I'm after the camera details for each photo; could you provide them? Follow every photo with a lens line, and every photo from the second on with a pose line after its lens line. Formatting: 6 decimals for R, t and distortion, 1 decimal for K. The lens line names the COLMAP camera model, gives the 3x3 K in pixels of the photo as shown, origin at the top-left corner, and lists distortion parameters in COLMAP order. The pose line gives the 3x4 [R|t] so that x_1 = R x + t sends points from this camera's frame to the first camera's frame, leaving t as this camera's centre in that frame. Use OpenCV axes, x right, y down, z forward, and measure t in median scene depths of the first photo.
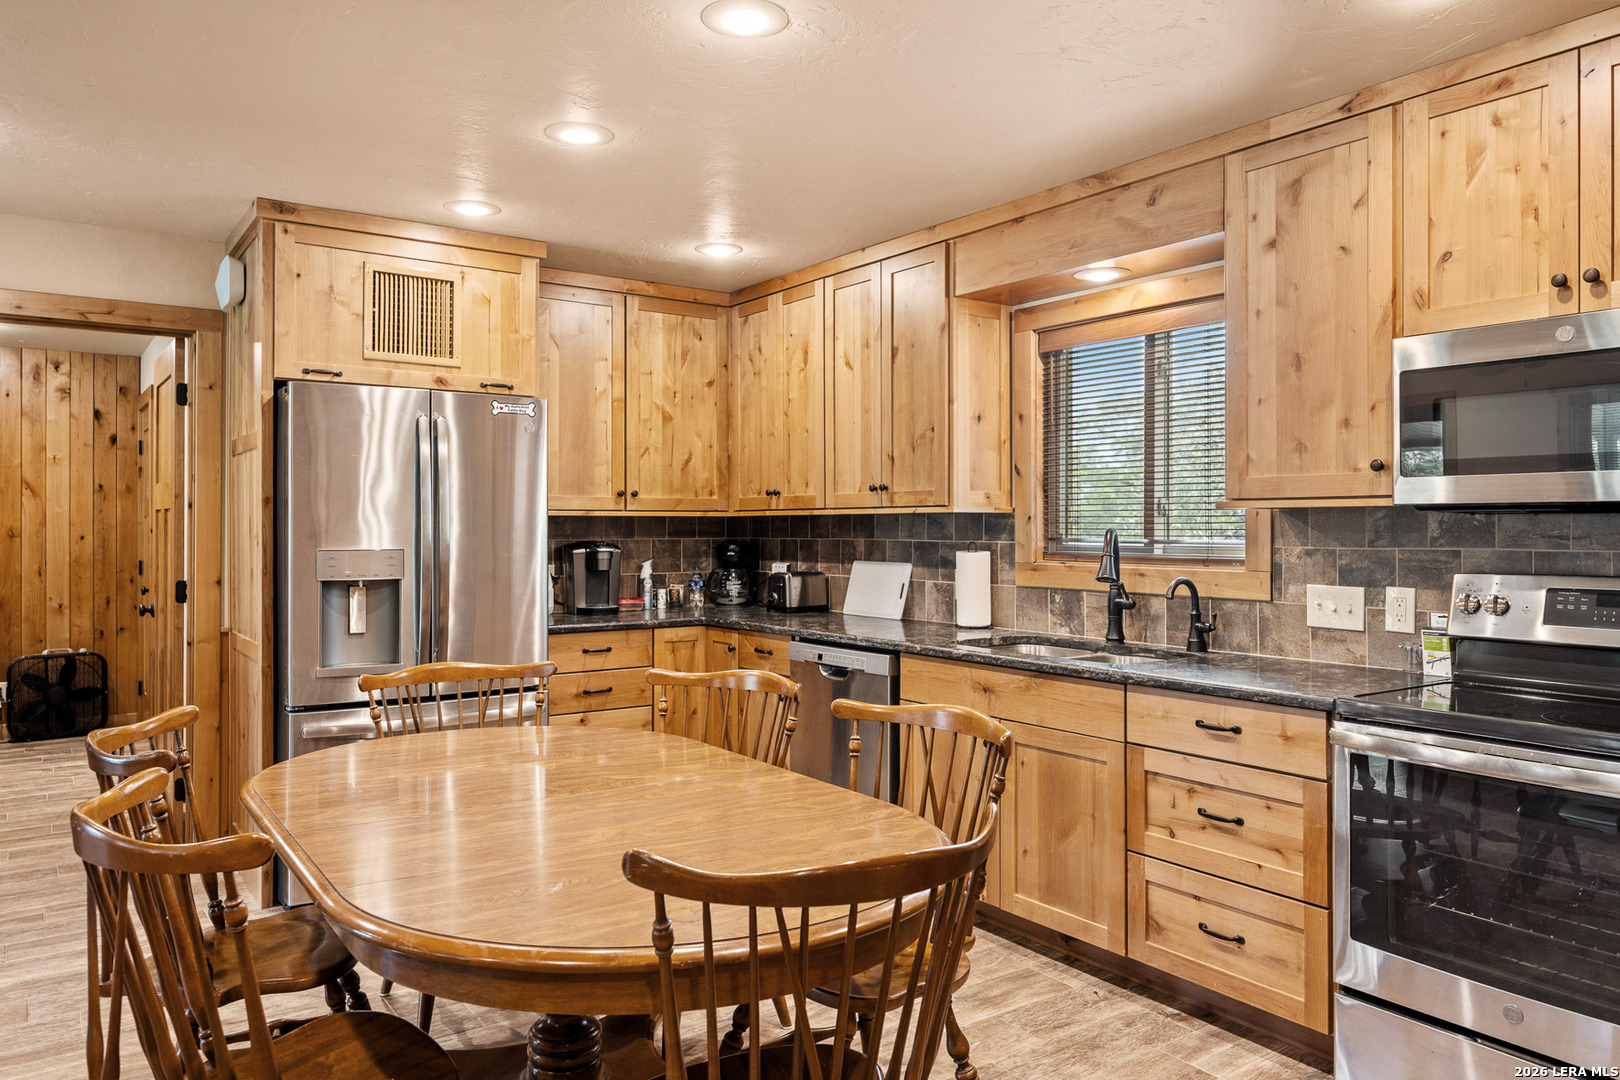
lens RADIAL K [[1102.4, 0, 809.2], [0, 1102.4, 534.4], [0, 0, 1]] dist [-0.005137, -0.002901]
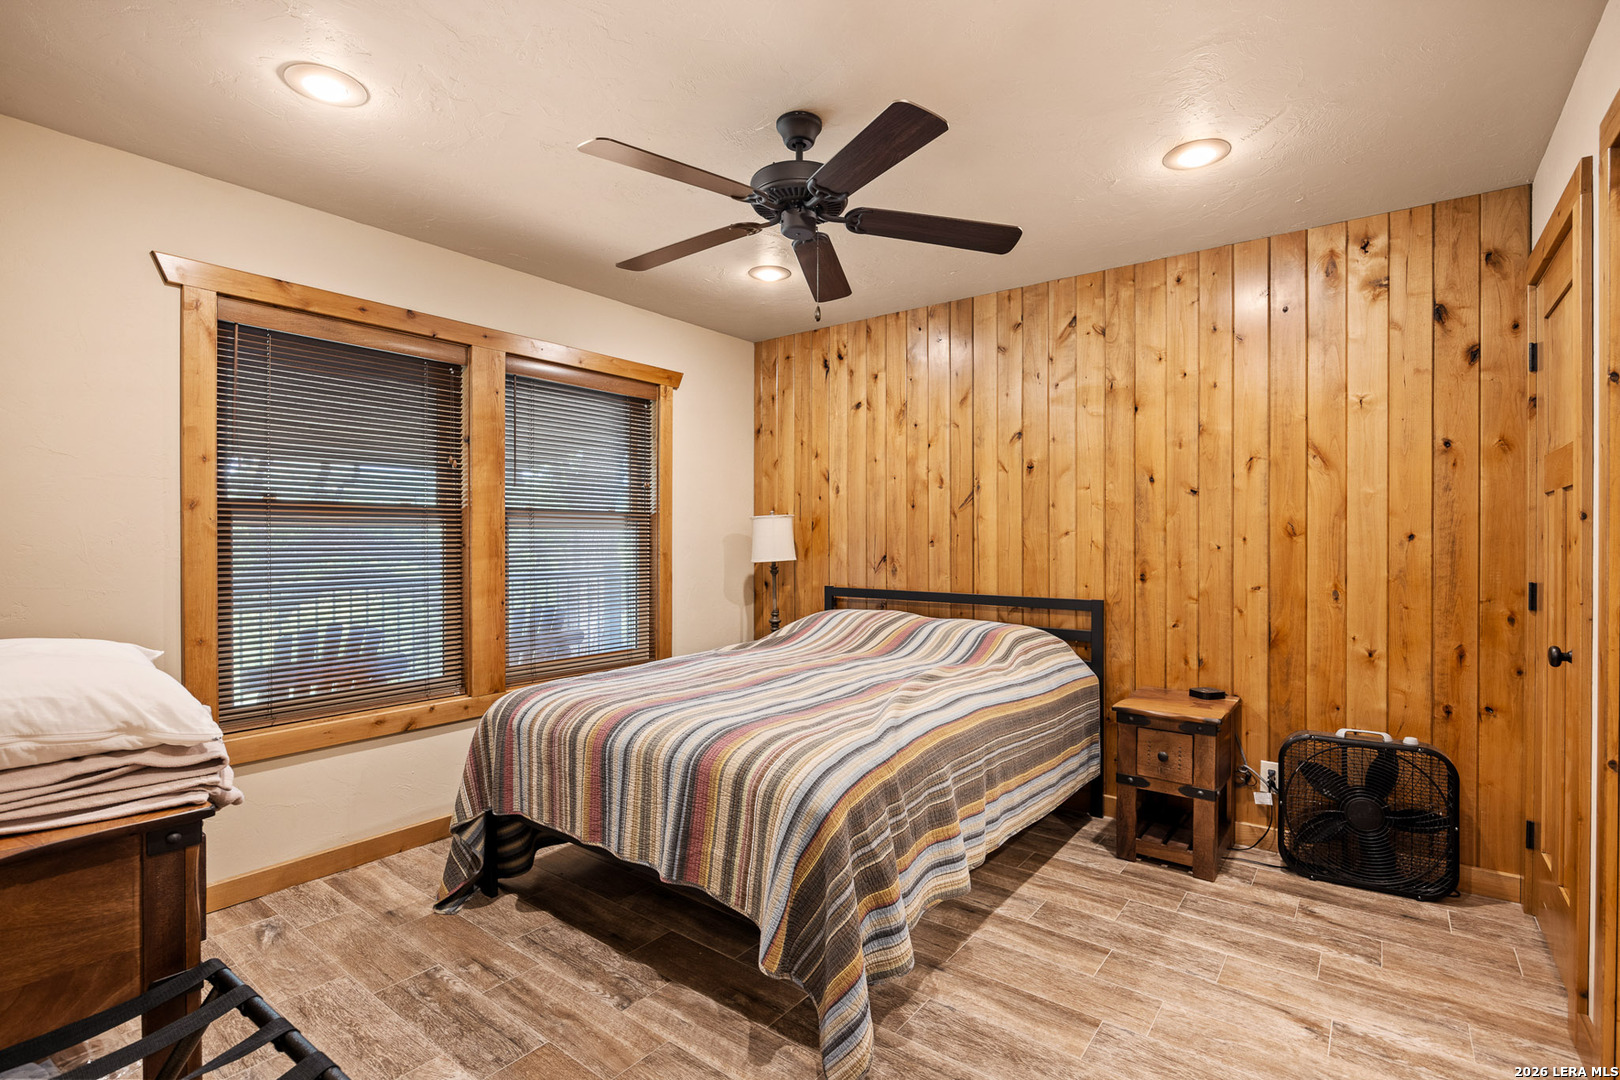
lens RADIAL K [[754.6, 0, 812.4], [0, 754.6, 535.8], [0, 0, 1]] dist [-0.008109, -0.000806]
pose [[0.296998, 0.001471, -0.954877, -0.381704], [-0.002808, 0.999996, 0.000667, 0.003099], [0.954874, 0.002484, 0.297001, 0.587459]]
